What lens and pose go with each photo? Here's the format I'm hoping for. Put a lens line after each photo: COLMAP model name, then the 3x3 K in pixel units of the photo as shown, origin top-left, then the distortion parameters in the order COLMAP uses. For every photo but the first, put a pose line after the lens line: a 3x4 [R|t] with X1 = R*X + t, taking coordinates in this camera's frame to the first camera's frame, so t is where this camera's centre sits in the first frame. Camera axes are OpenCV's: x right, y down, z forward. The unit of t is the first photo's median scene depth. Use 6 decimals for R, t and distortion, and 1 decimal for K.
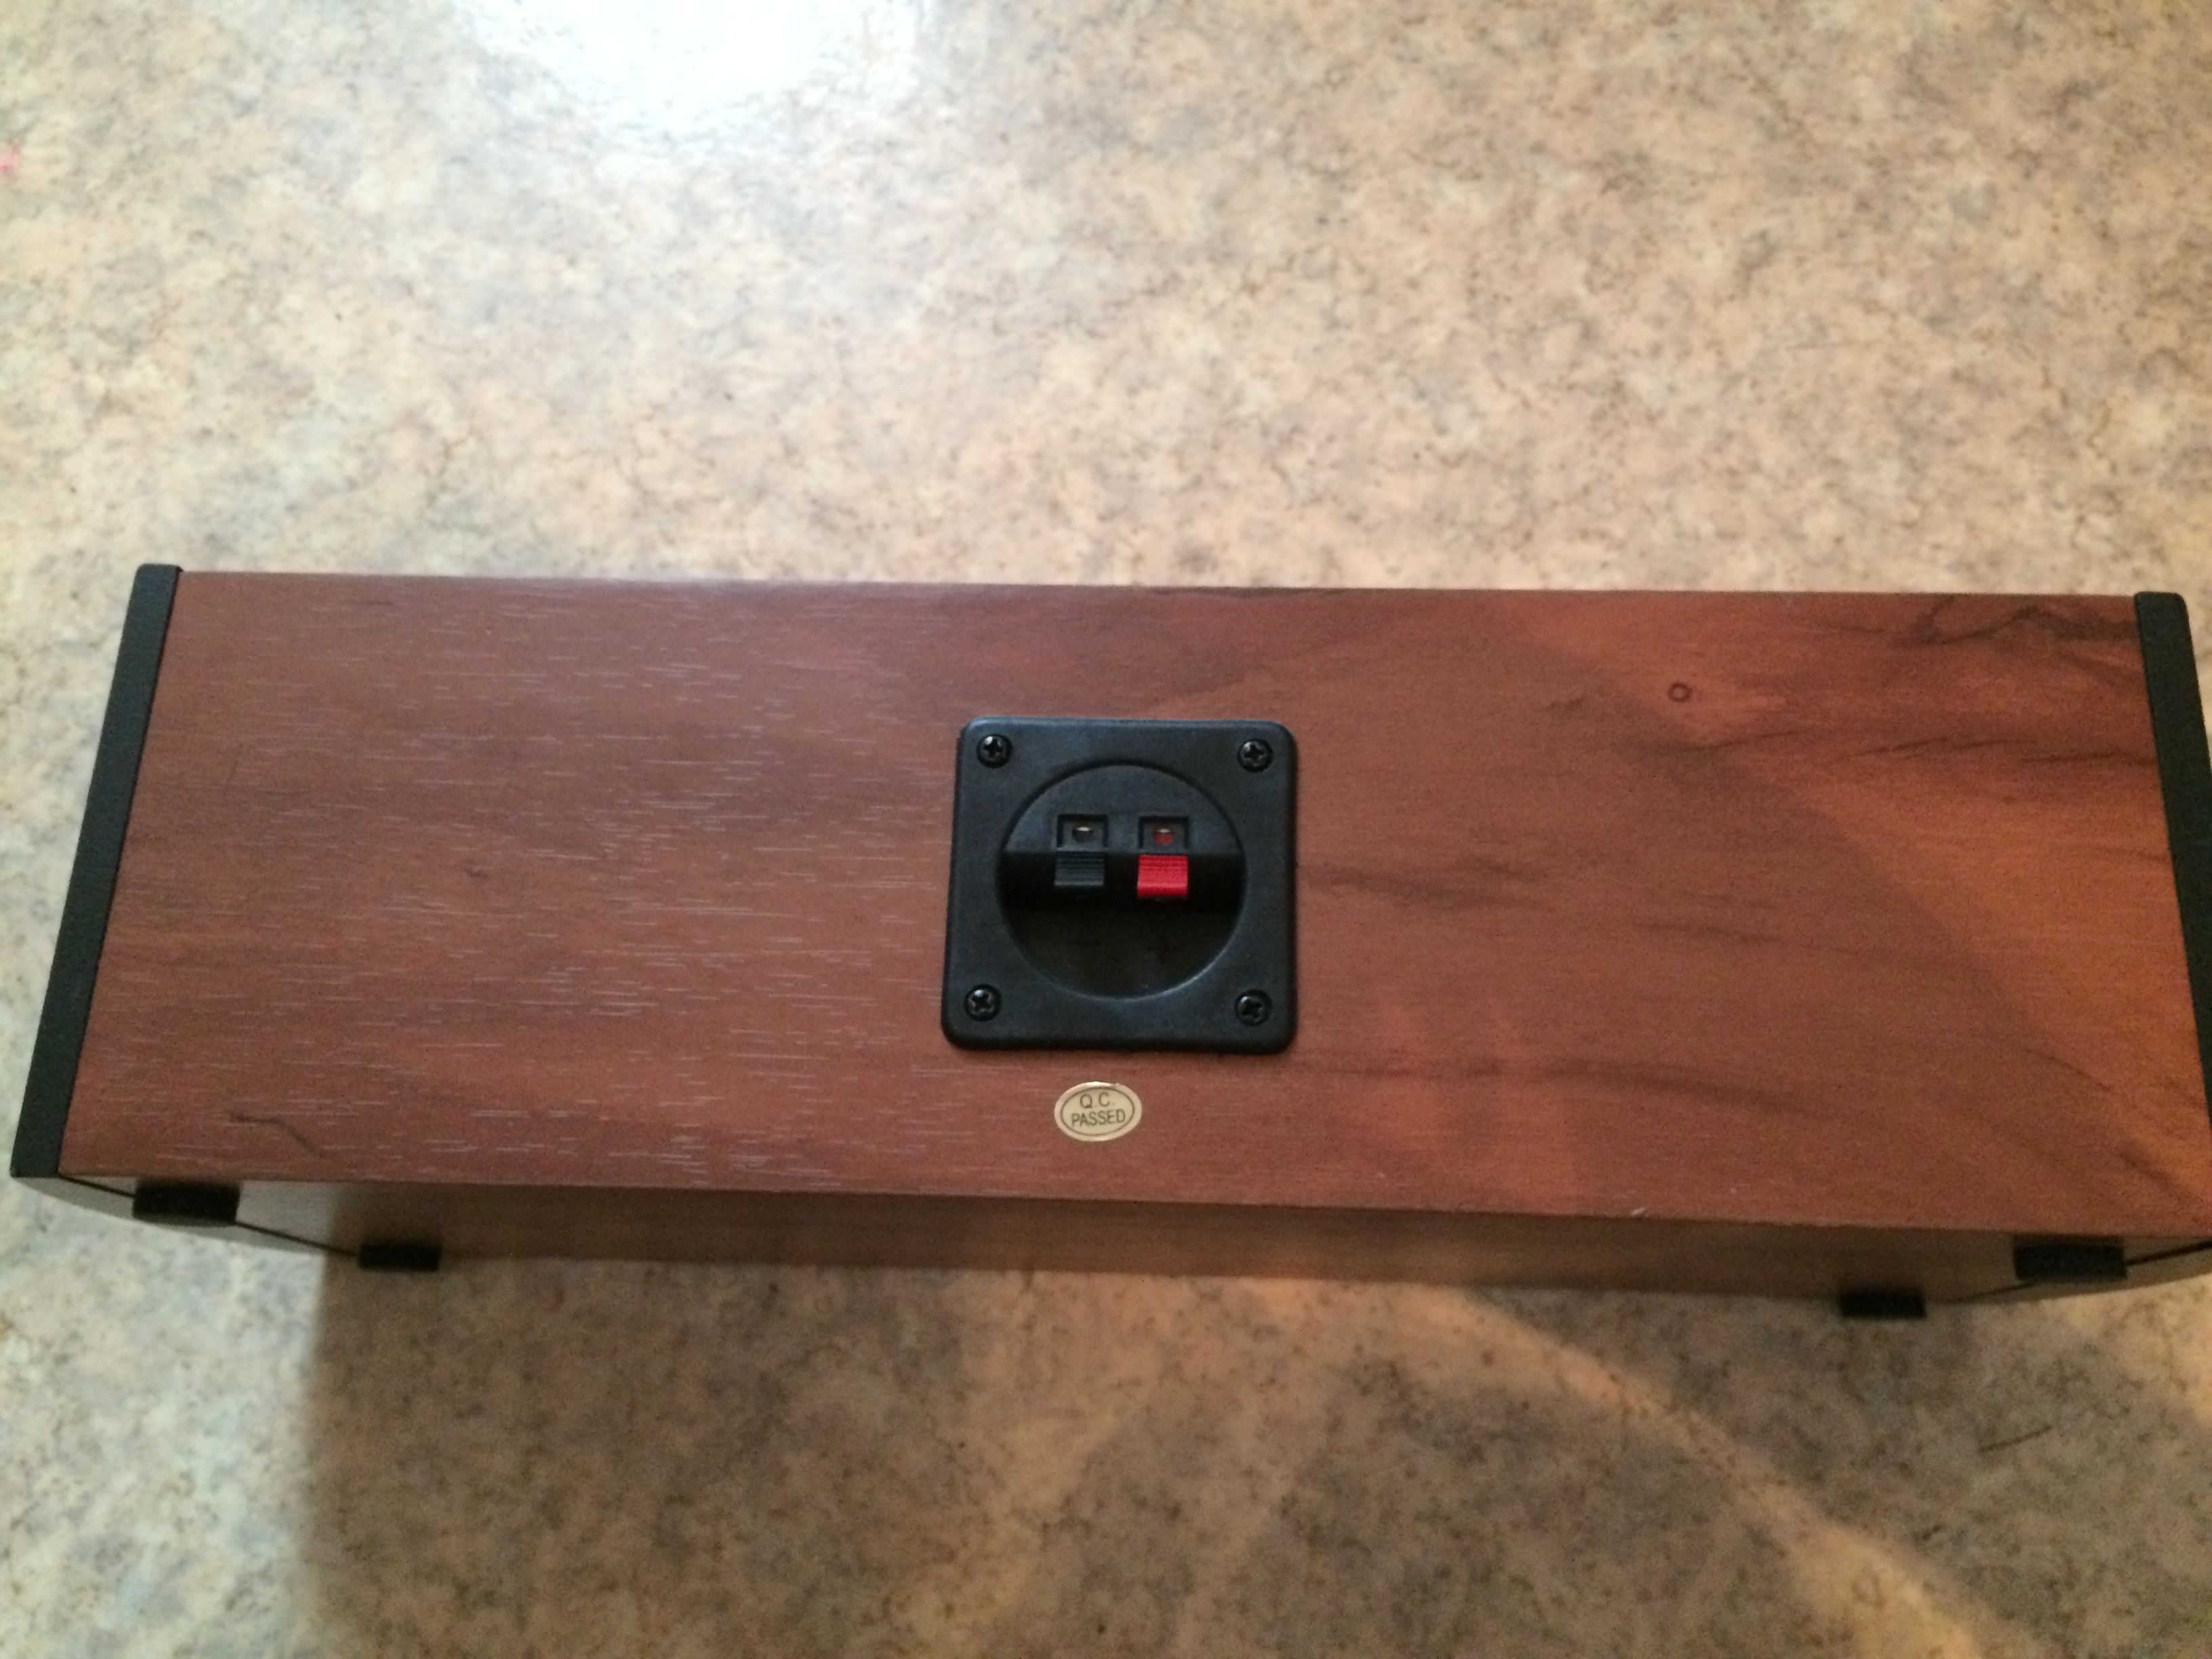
lens RADIAL K [[1911.3, 0, 1096.6], [0, 1911.3, 829.9], [0, 0, 1]] dist [0.070820, -0.110636]
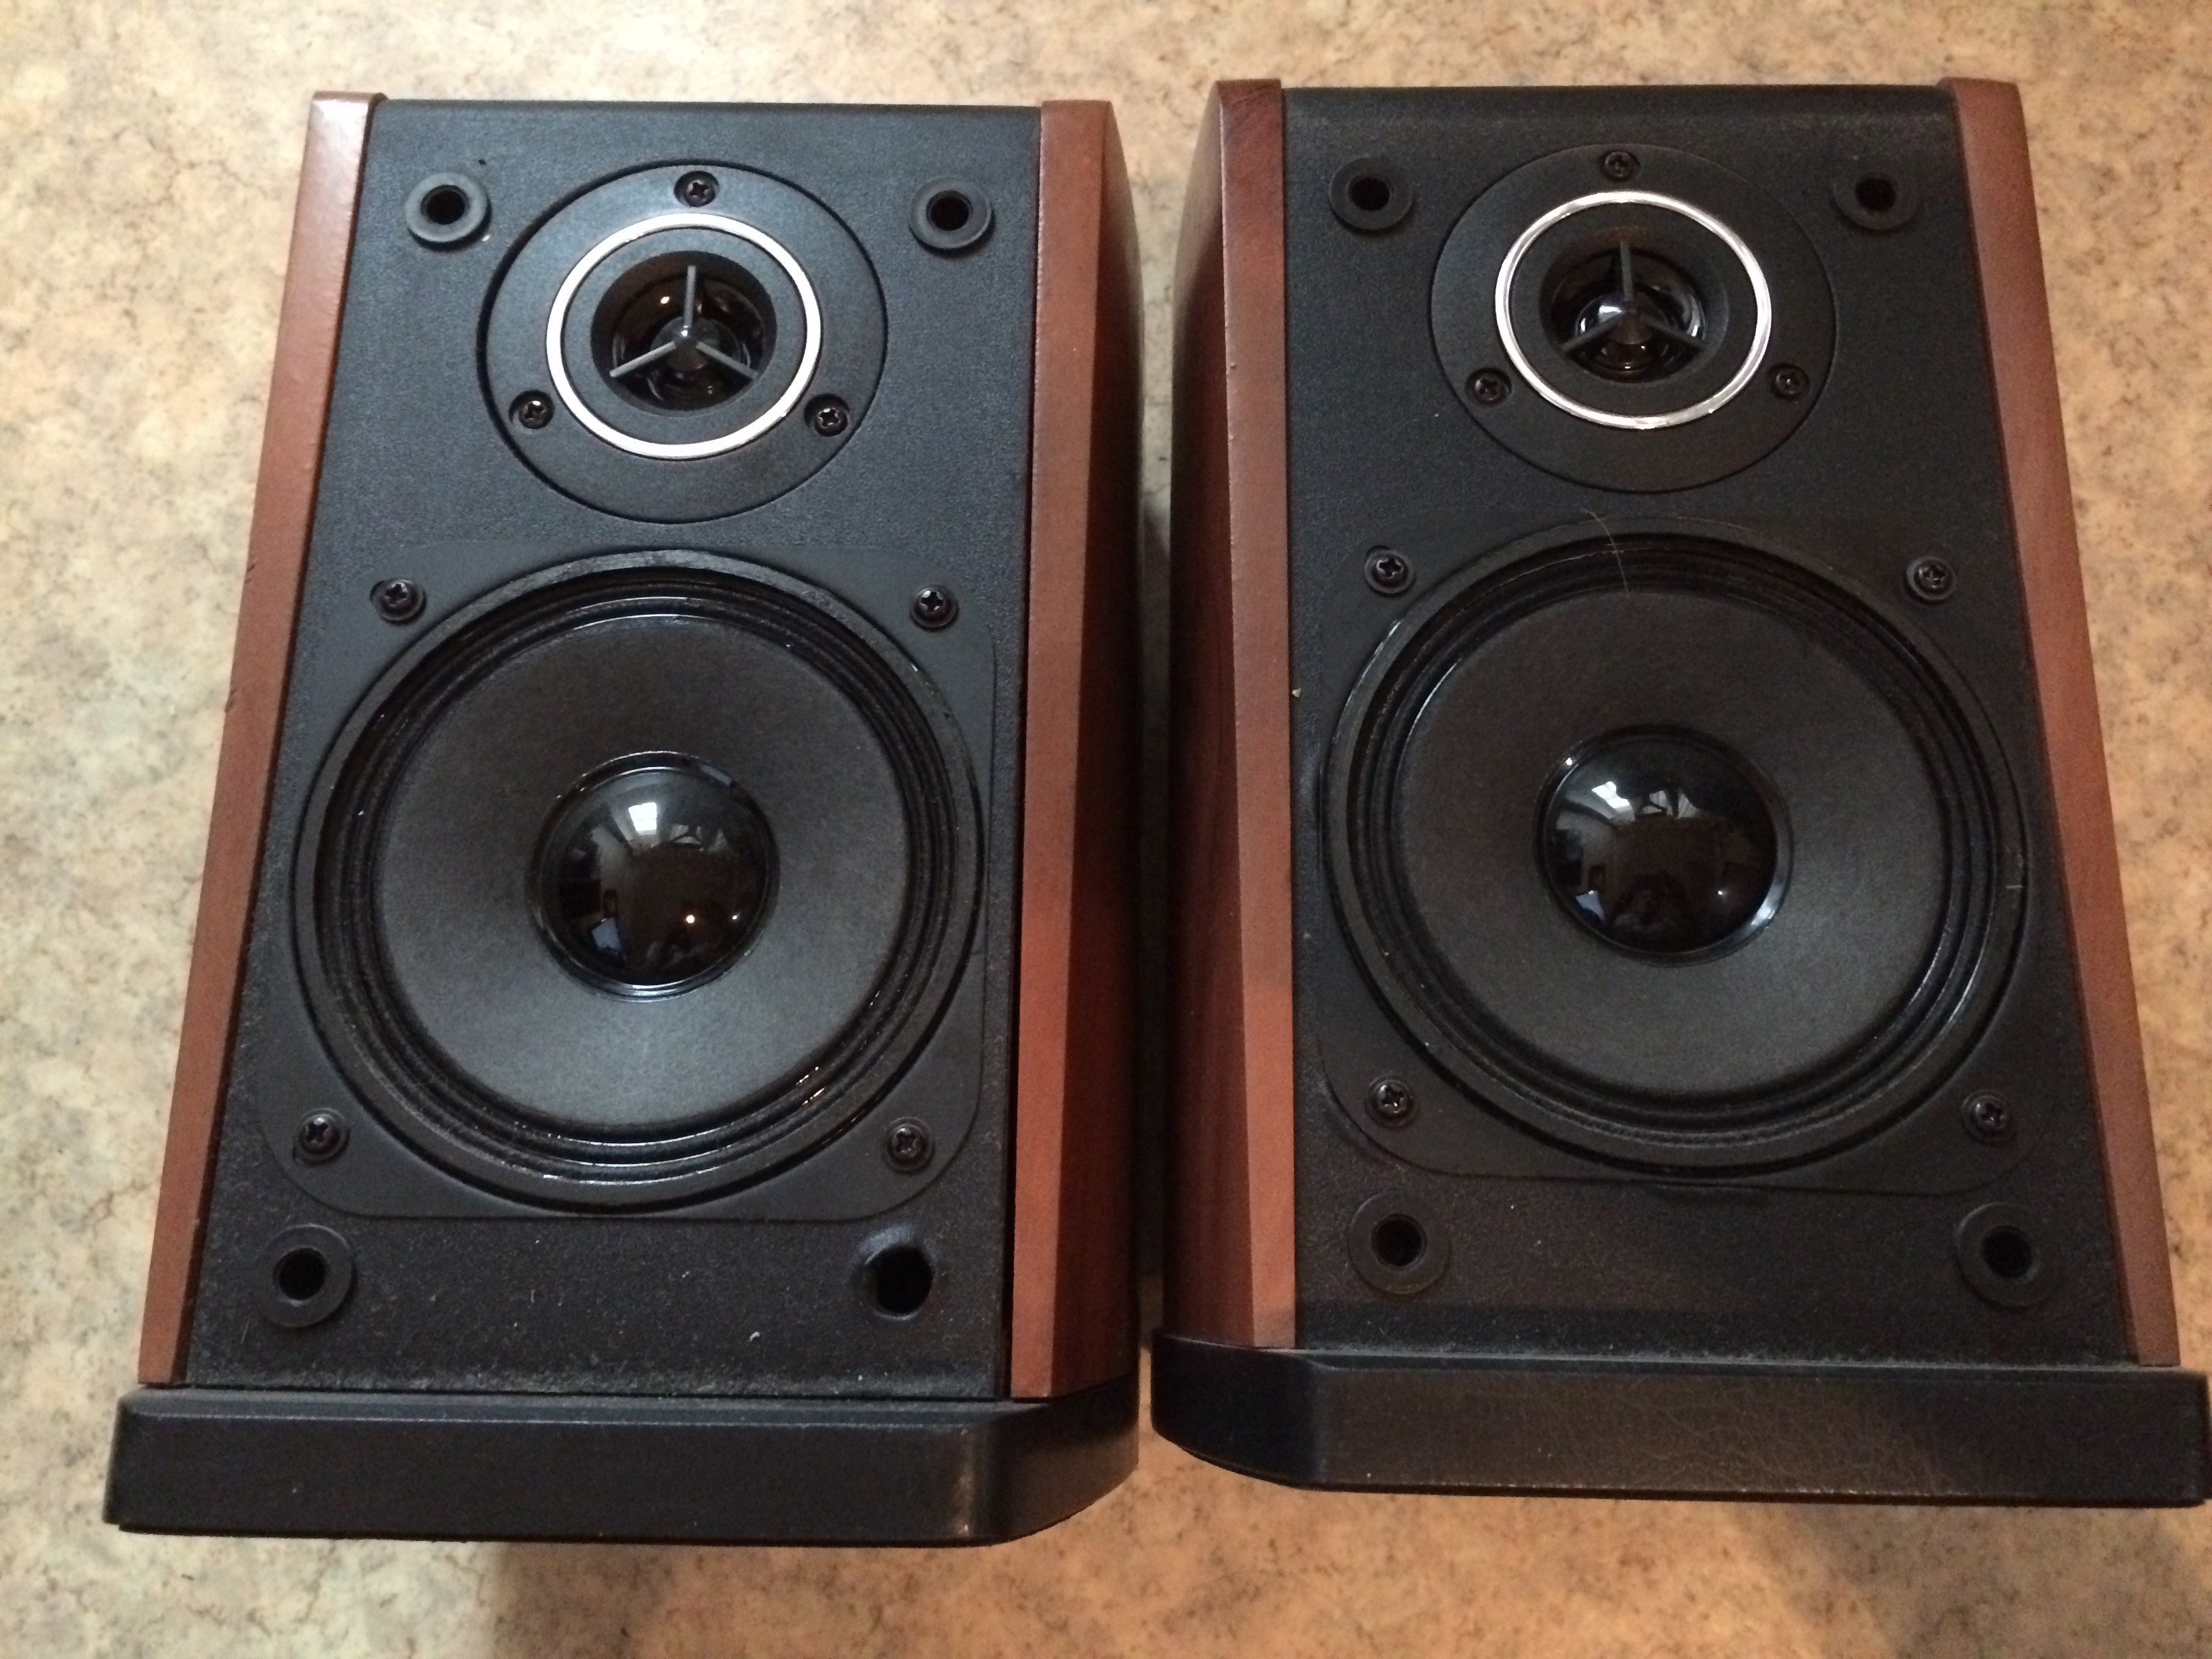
lens RADIAL K [[1911.3, 0, 1114.4], [0, 1911.3, 827.2], [0, 0, 1]] dist [0.070820, -0.110636]
pose [[0.999178, -0.029833, 0.027435, 0.062756], [0.026534, 0.993170, 0.113616, -0.248337], [-0.030637, -0.112795, 0.993146, 0.029157]]
